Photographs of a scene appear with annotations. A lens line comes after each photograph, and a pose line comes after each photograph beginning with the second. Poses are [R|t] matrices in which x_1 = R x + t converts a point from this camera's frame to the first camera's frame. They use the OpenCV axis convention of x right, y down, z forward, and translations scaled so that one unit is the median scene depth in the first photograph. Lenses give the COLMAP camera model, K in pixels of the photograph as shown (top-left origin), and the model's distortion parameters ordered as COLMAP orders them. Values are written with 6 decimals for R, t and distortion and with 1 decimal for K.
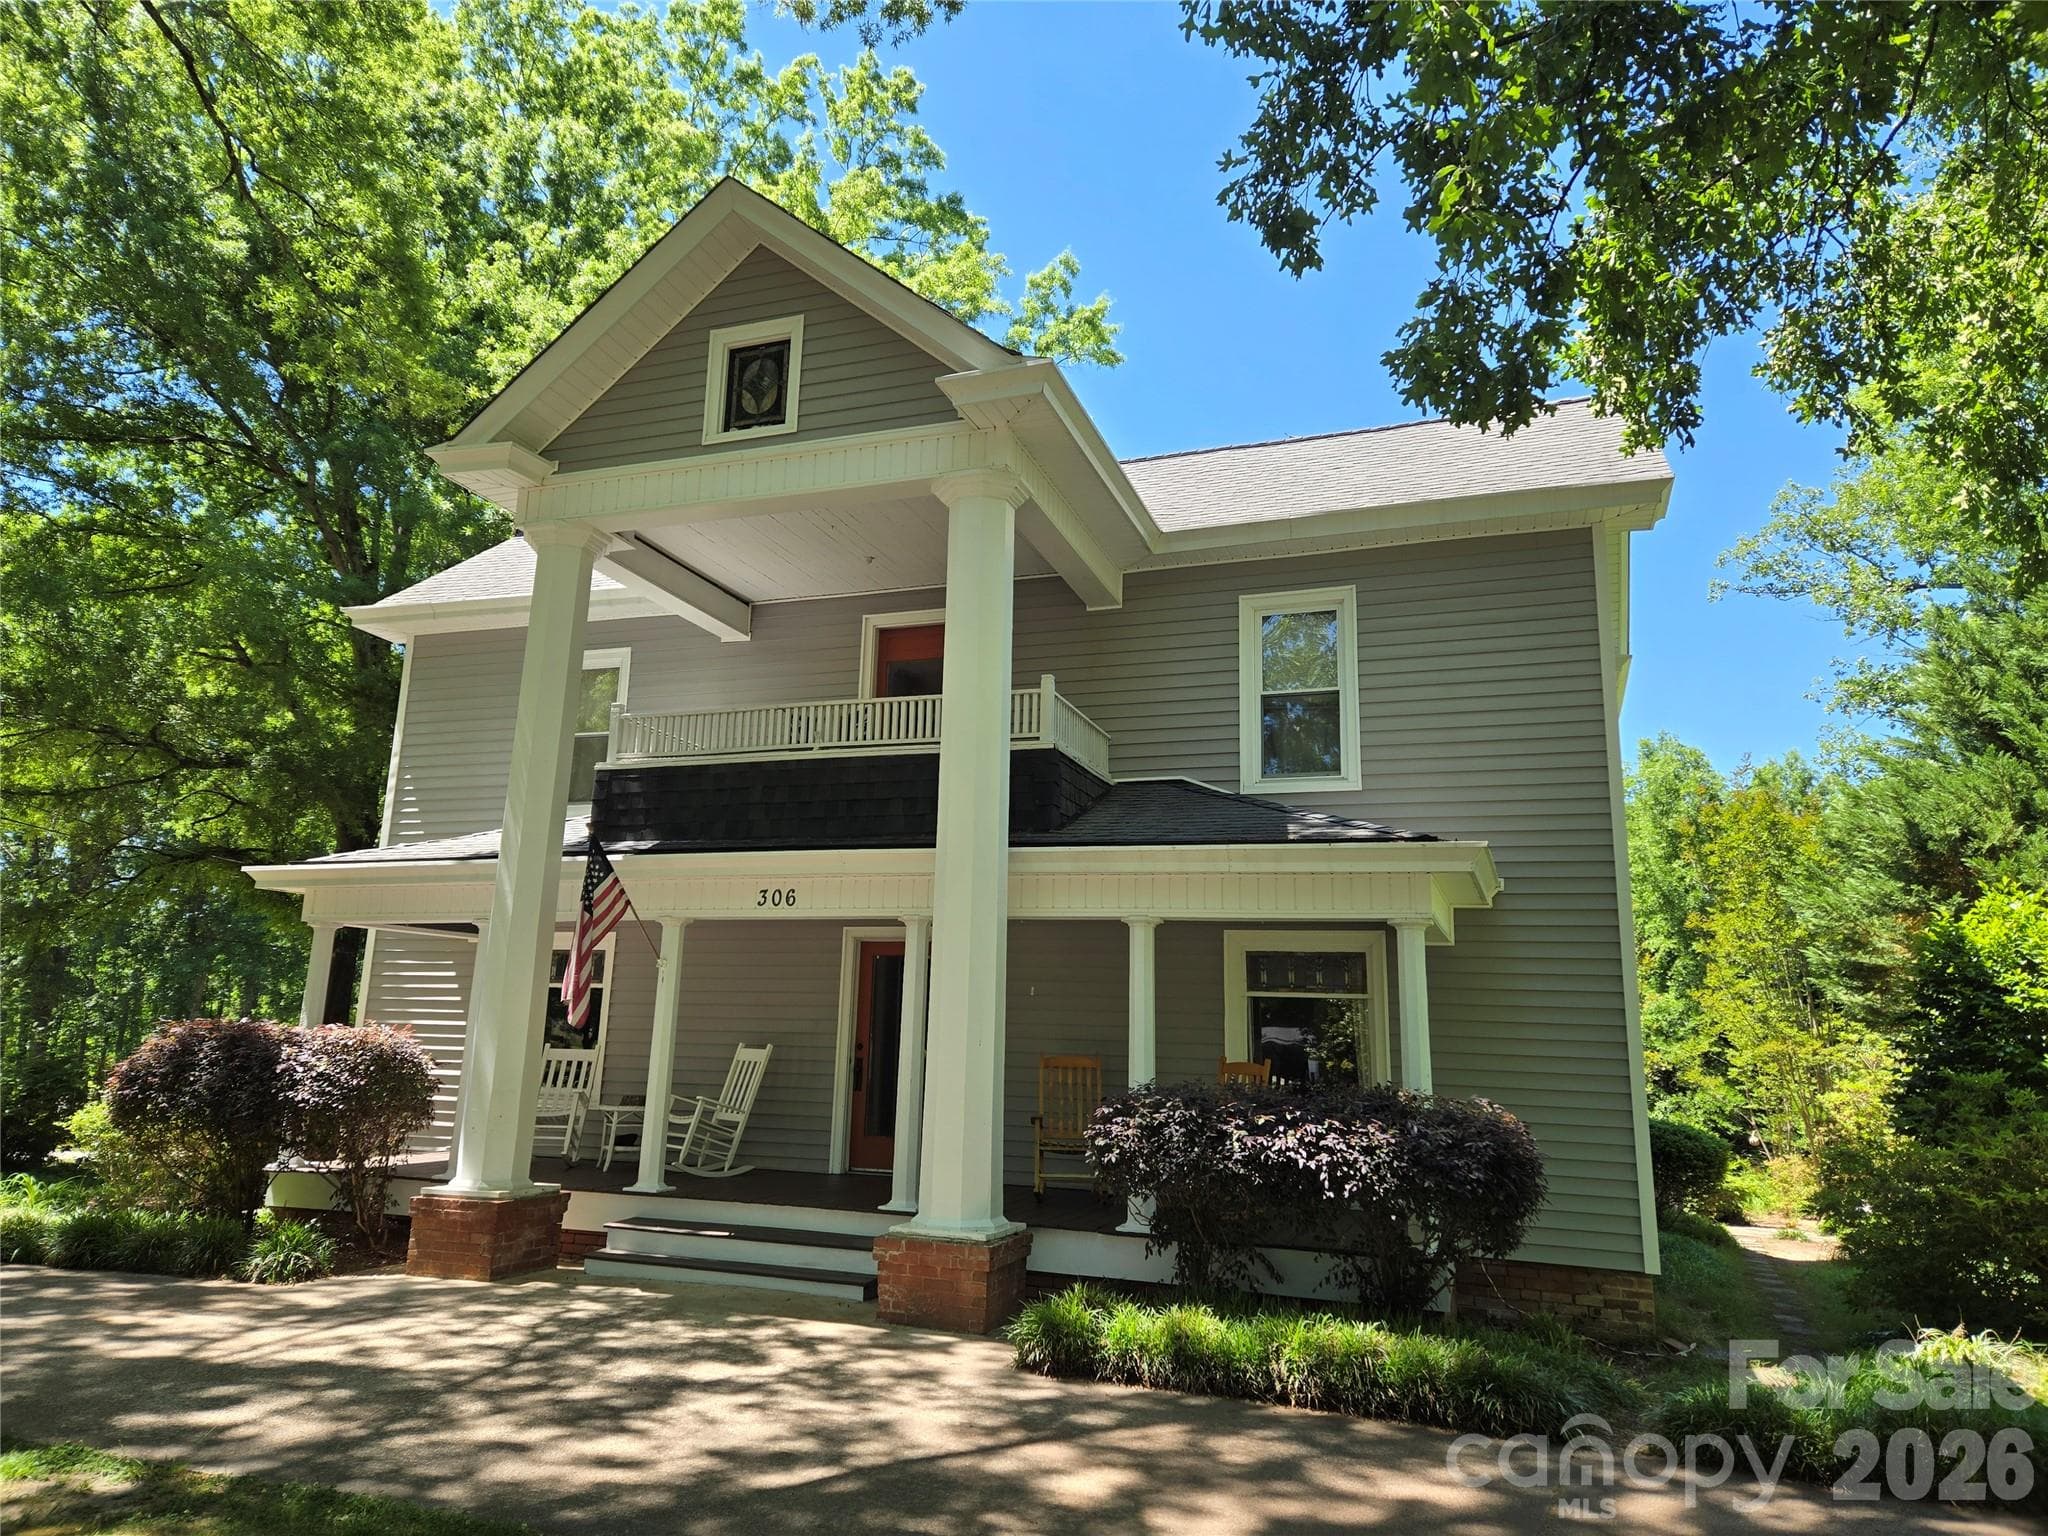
lens RADIAL K [[1420.4, 0, 1003.3], [0, 1420.4, 754.7], [0, 0, 1]] dist [0.049015, -0.001482]
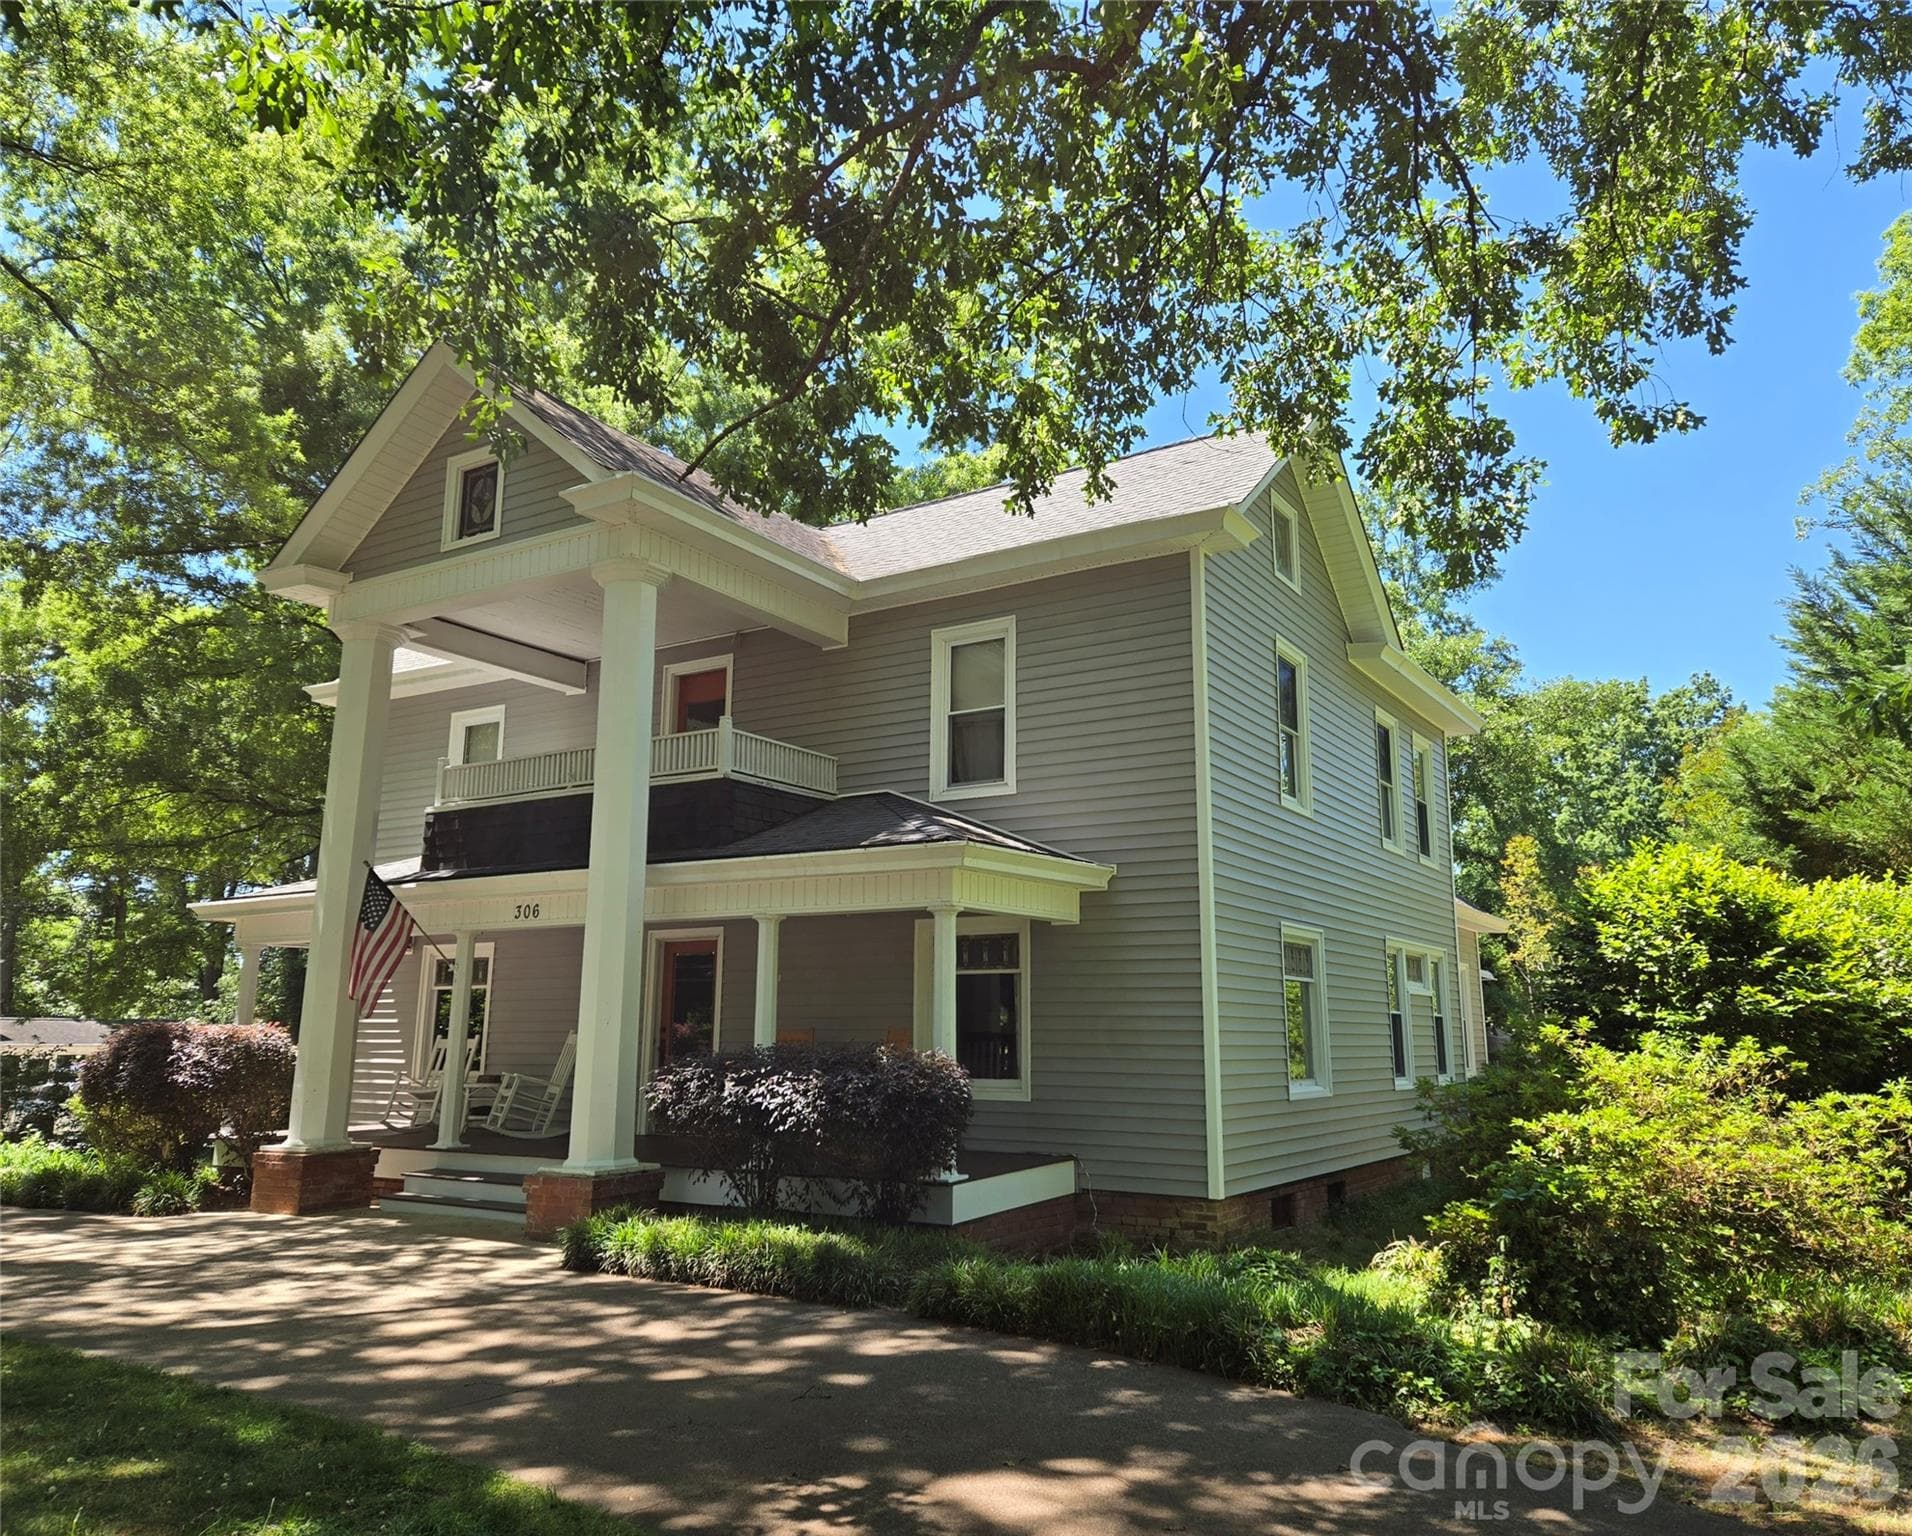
lens RADIAL K [[1416.7, 0, 972.2], [0, 1416.7, 773.6], [0, 0, 1]] dist [0.049232, -0.009316]
pose [[0.981048, -0.062967, -0.183249, 0.458637], [0.066653, 0.997678, 0.014022, -0.010725], [0.181941, -0.025970, 0.982966, -0.145971]]
